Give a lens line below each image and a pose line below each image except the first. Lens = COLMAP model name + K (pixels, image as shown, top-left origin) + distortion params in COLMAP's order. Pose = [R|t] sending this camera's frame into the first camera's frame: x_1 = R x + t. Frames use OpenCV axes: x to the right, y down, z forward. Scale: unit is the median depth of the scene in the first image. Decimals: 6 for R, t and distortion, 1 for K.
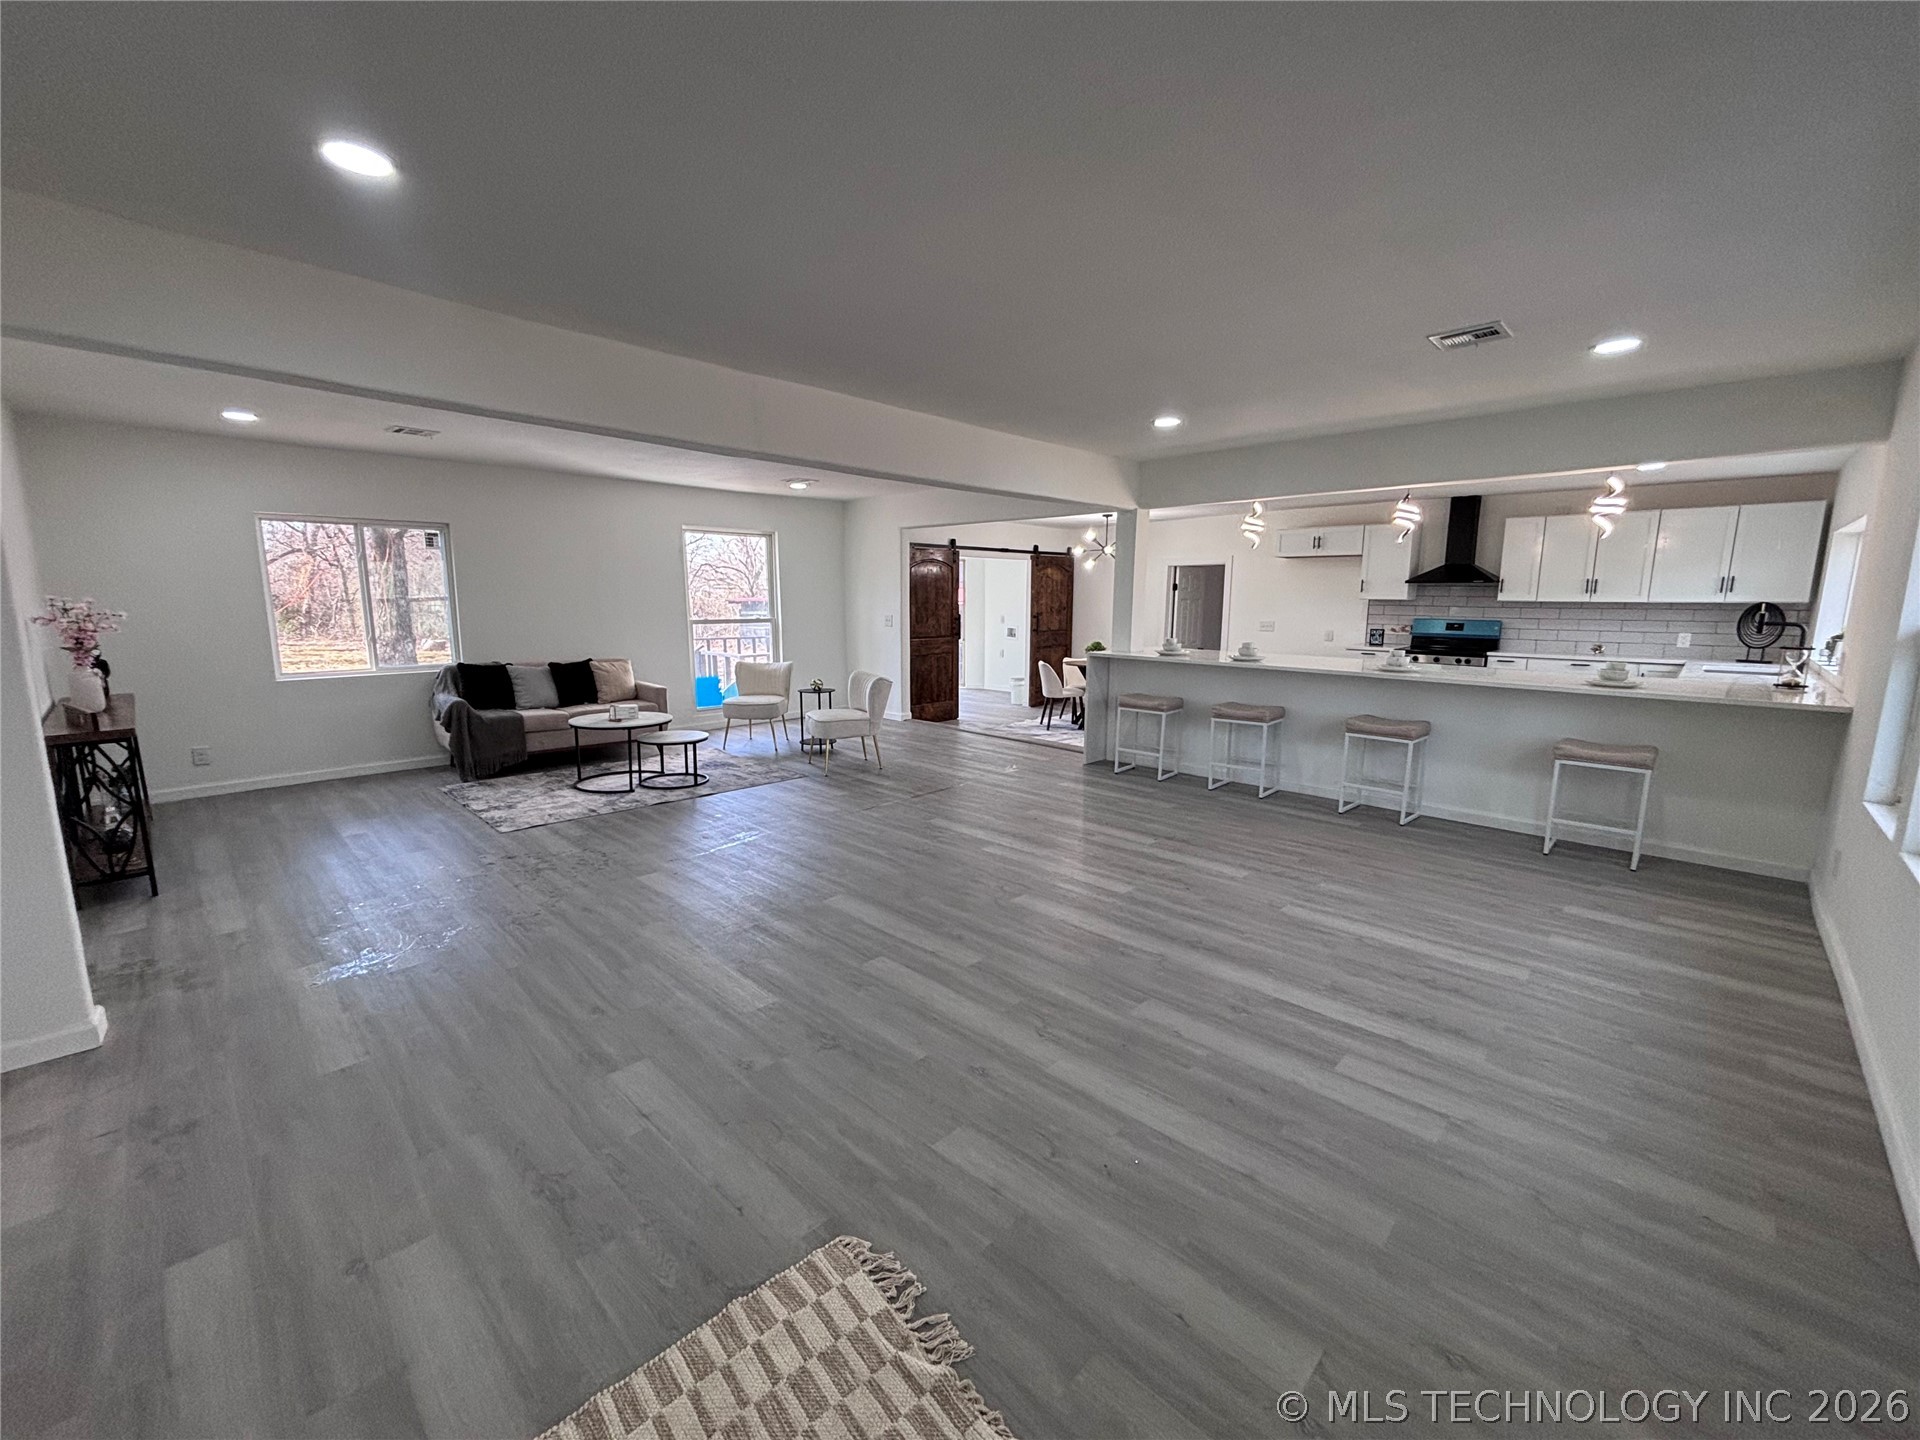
lens RADIAL K [[776.9, 0, 960.0], [0, 776.9, 720.0], [0, 0, 1]] dist [0.001412, -0.000438]
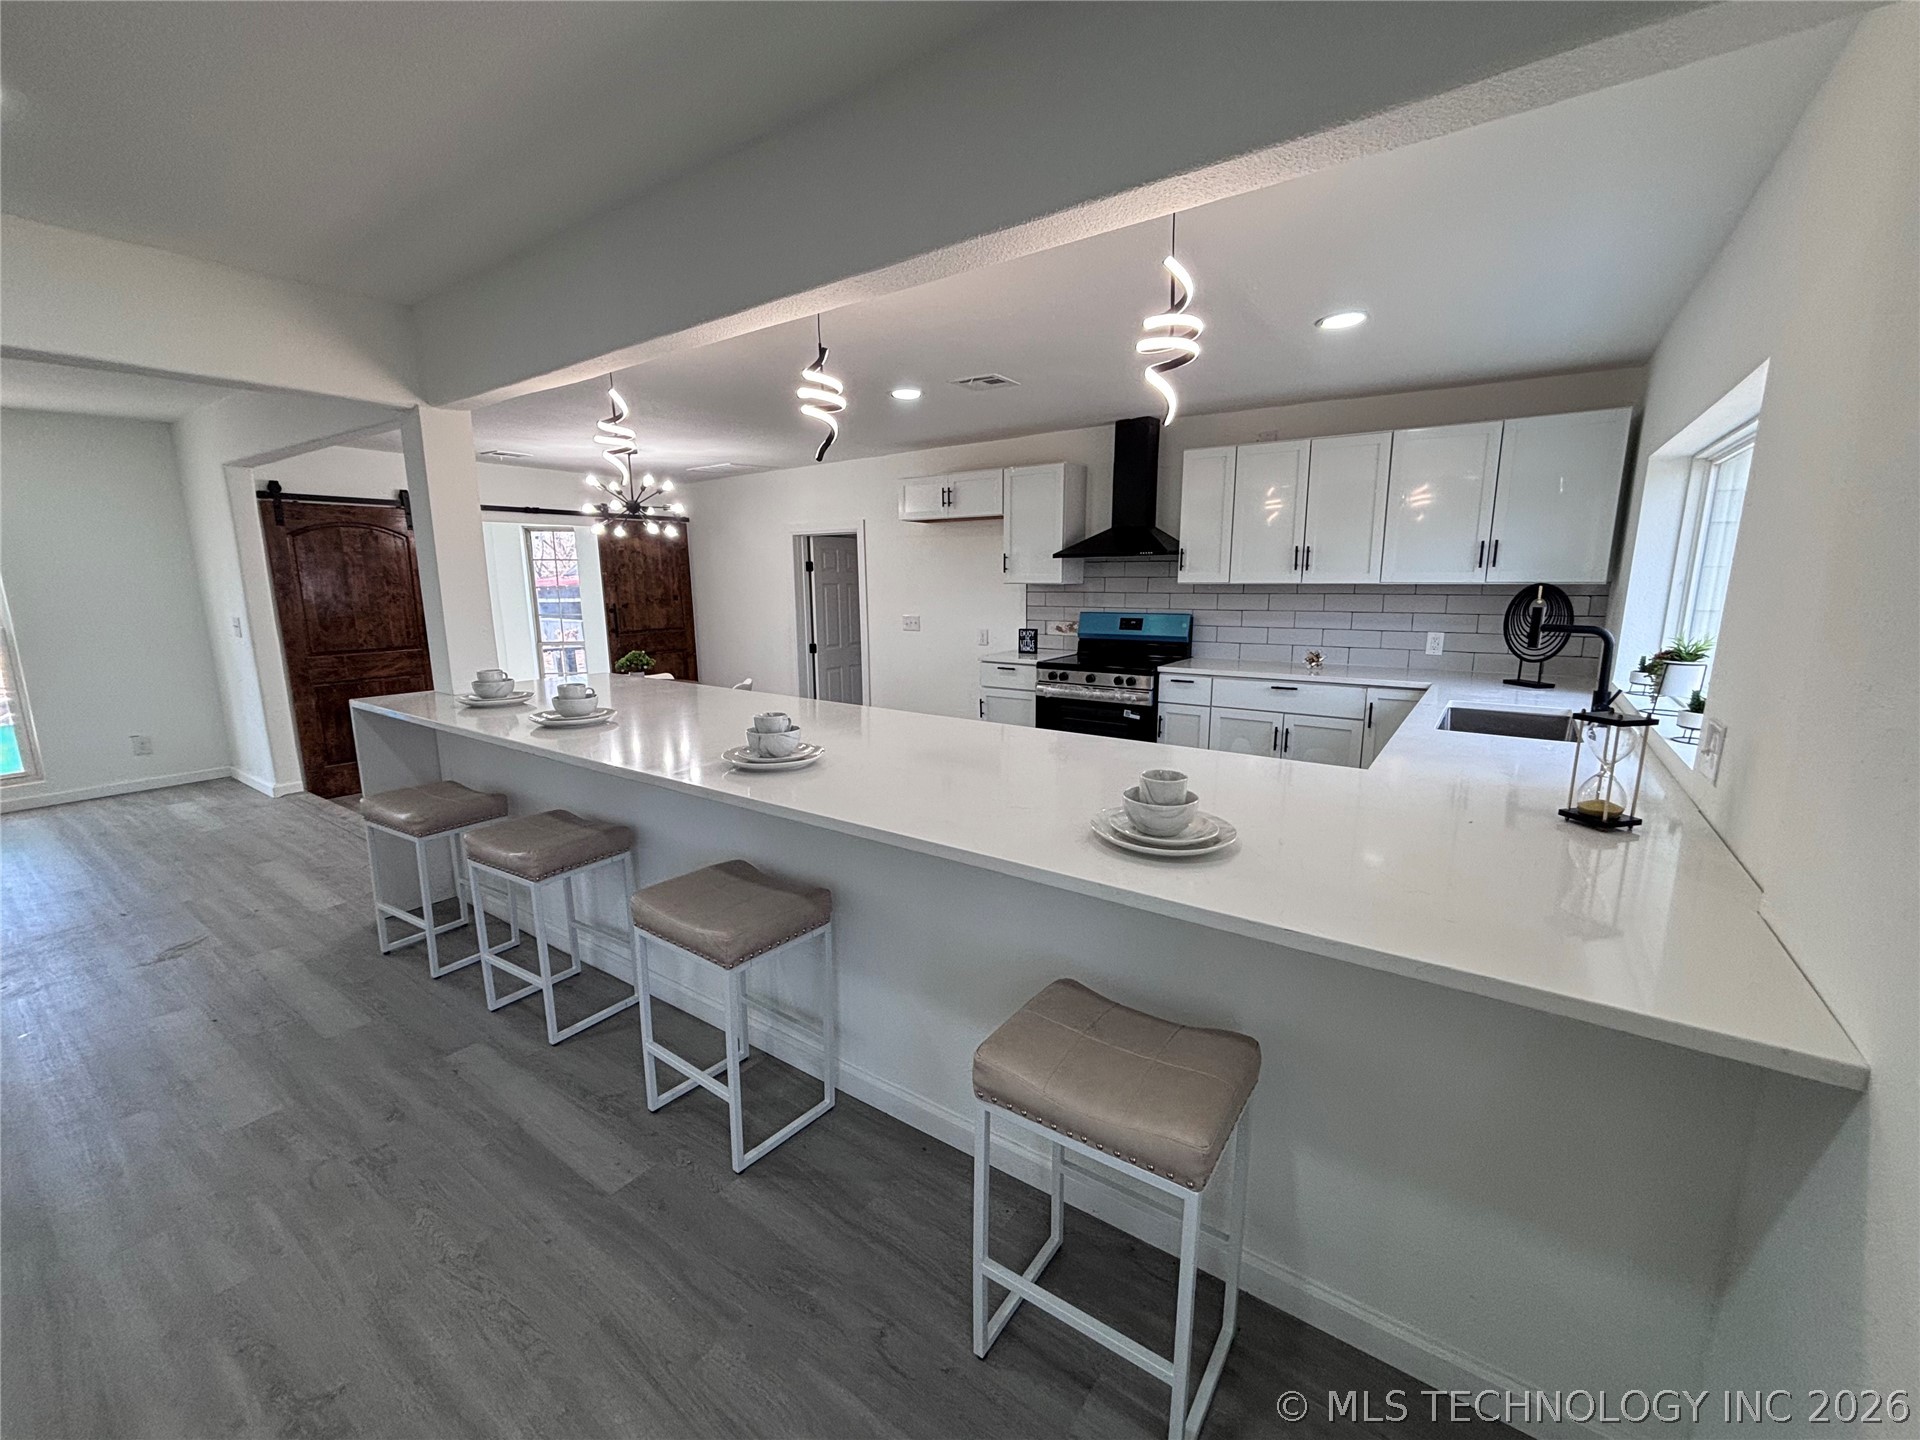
lens RADIAL K [[776.9, 0, 960.0], [0, 776.9, 720.0], [0, 0, 1]] dist [0.001412, -0.000438]
pose [[0.987275, -0.038227, 0.154361, 0.413193], [0.034423, 0.999036, 0.027240, -0.065398], [-0.155253, -0.021580, 0.987639, 0.396645]]
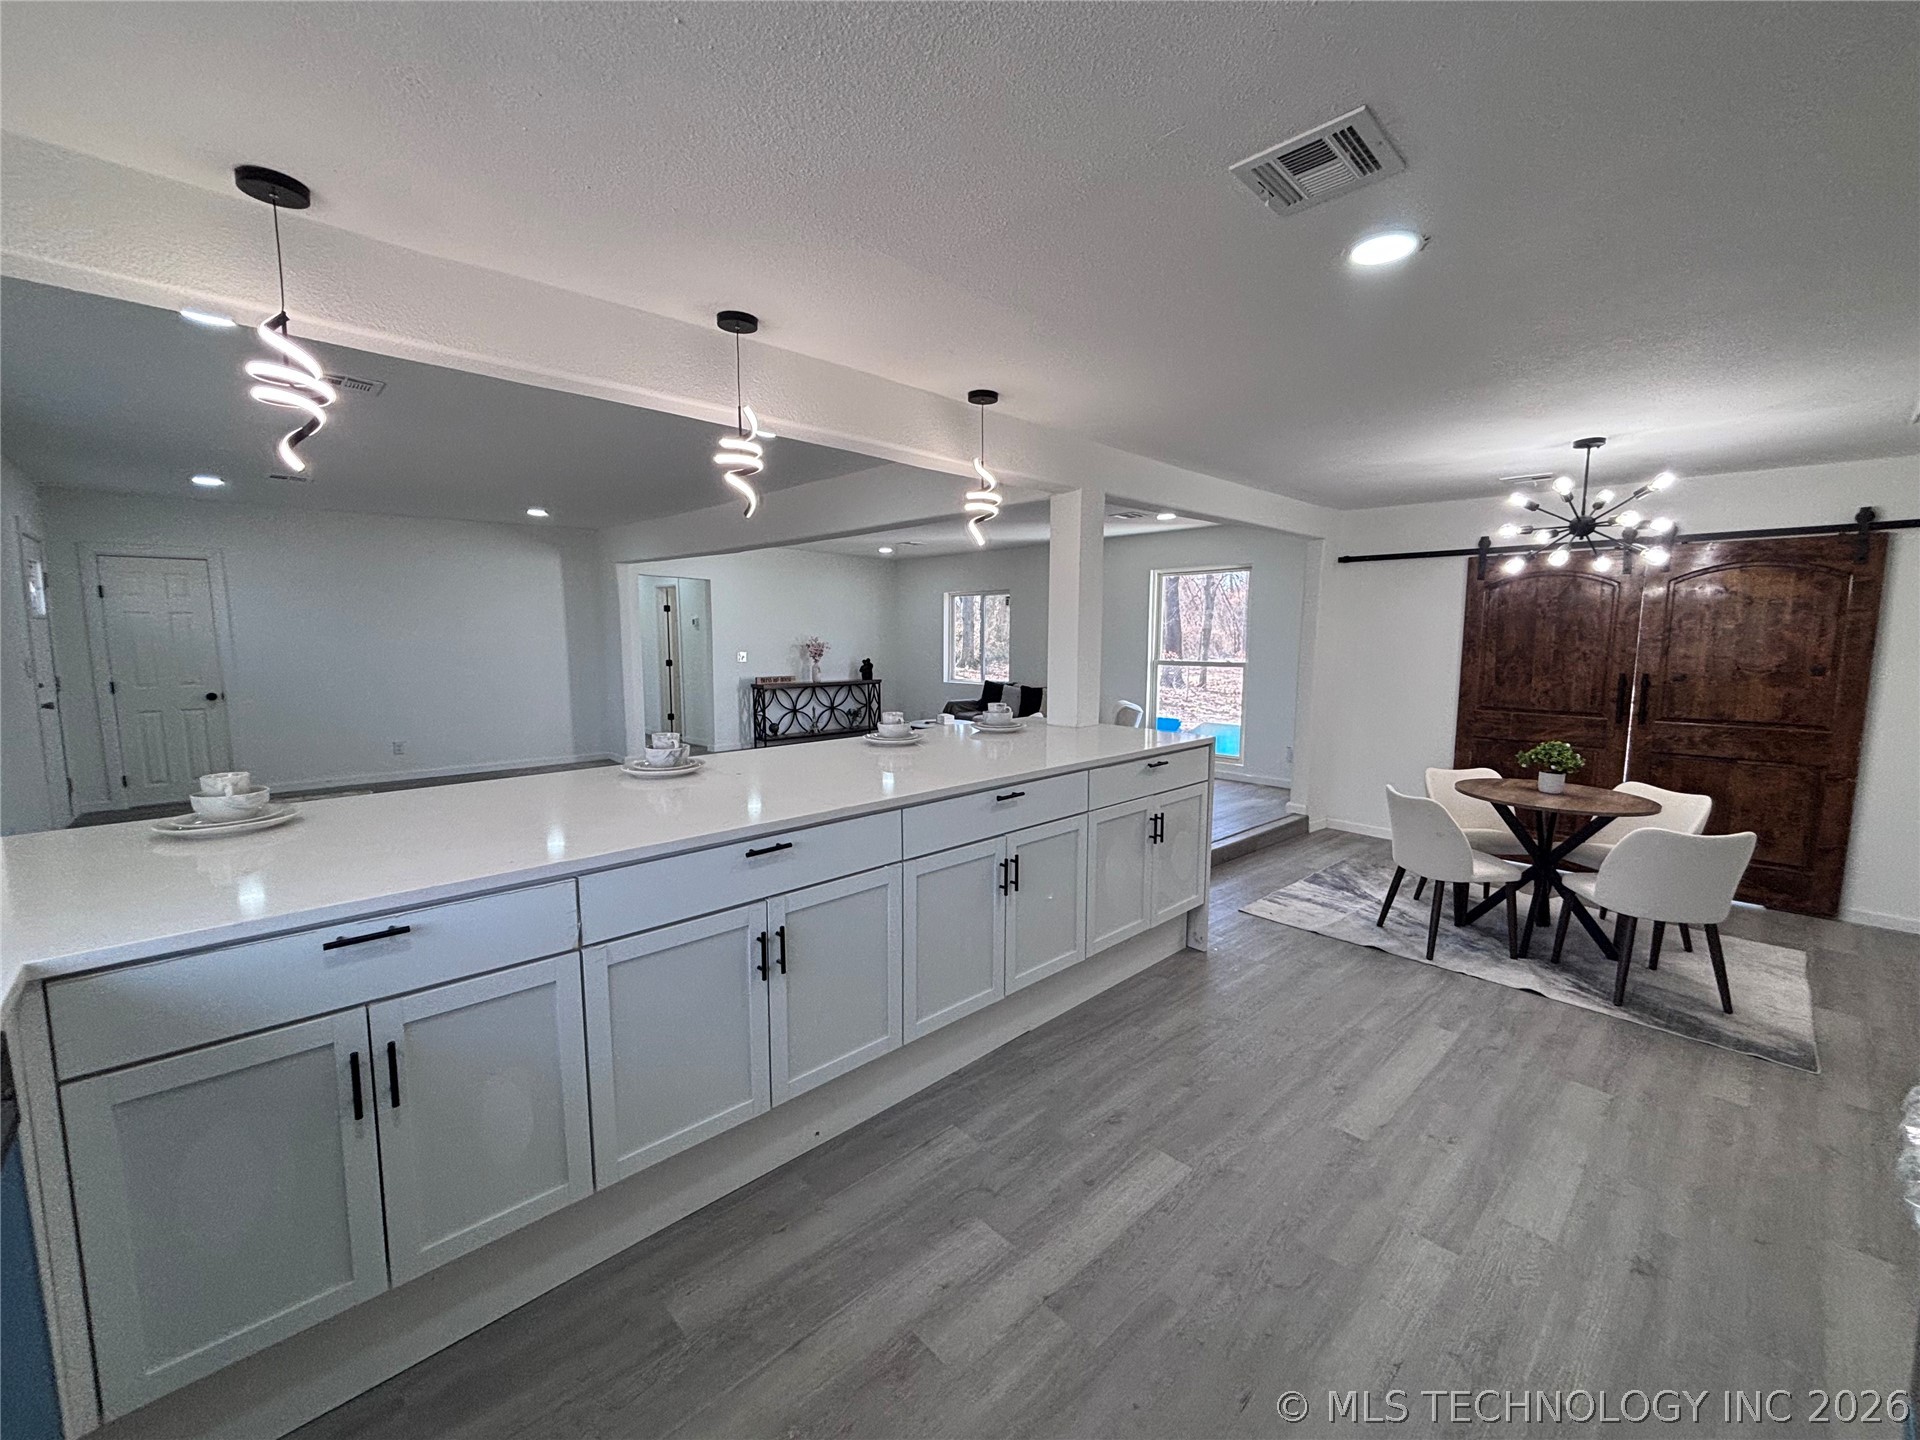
lens RADIAL K [[784.2, 0, 926.2], [0, 784.2, 717.3], [0, 0, 1]] dist [0.000738, 0.000199]
pose [[-0.060215, 0.105762, -0.992567, 0.763832], [-0.165378, 0.979572, 0.114411, -0.131087], [0.984390, 0.171038, -0.041495, 0.824856]]
